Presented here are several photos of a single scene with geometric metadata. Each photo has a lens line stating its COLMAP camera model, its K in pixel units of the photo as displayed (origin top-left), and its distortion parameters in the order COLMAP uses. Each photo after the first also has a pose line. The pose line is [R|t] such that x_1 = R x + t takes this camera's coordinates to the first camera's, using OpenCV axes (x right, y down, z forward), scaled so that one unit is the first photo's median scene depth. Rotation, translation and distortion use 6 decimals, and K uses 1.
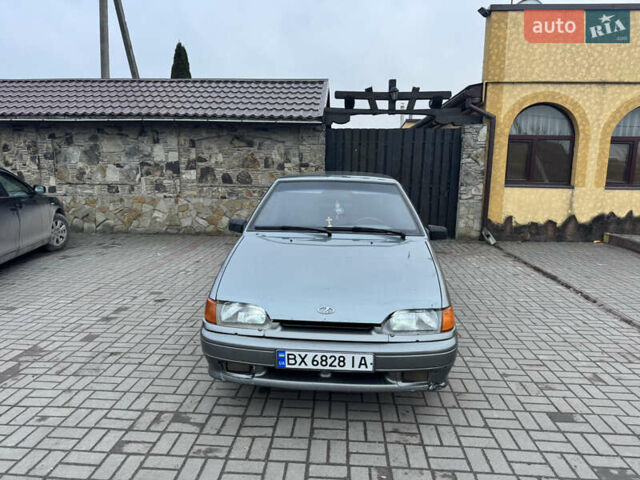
lens RADIAL K [[460.7, 0, 320.0], [0, 460.7, 240.0], [0, 0, 1]] dist [0.145074, -0.267978]
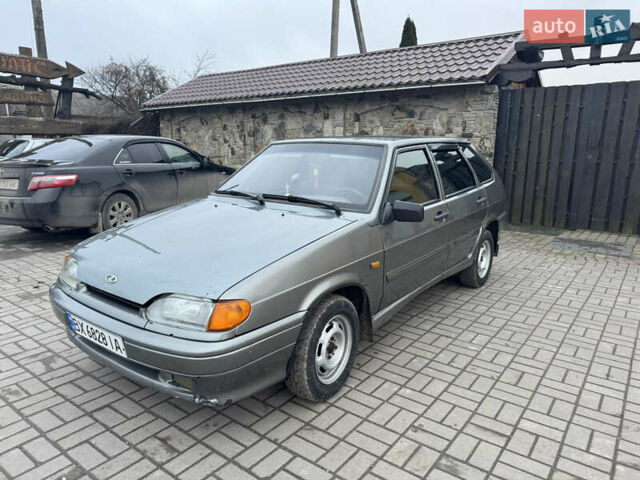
lens RADIAL K [[457.5, 0, 297.2], [0, 457.5, 238.8], [0, 0, 1]] dist [0.064703, -0.083212]
pose [[0.823187, 0.105885, -0.557809, 0.204113], [-0.084492, 0.994363, 0.064063, -0.001944], [0.561448, -0.005606, 0.827493, 0.126716]]
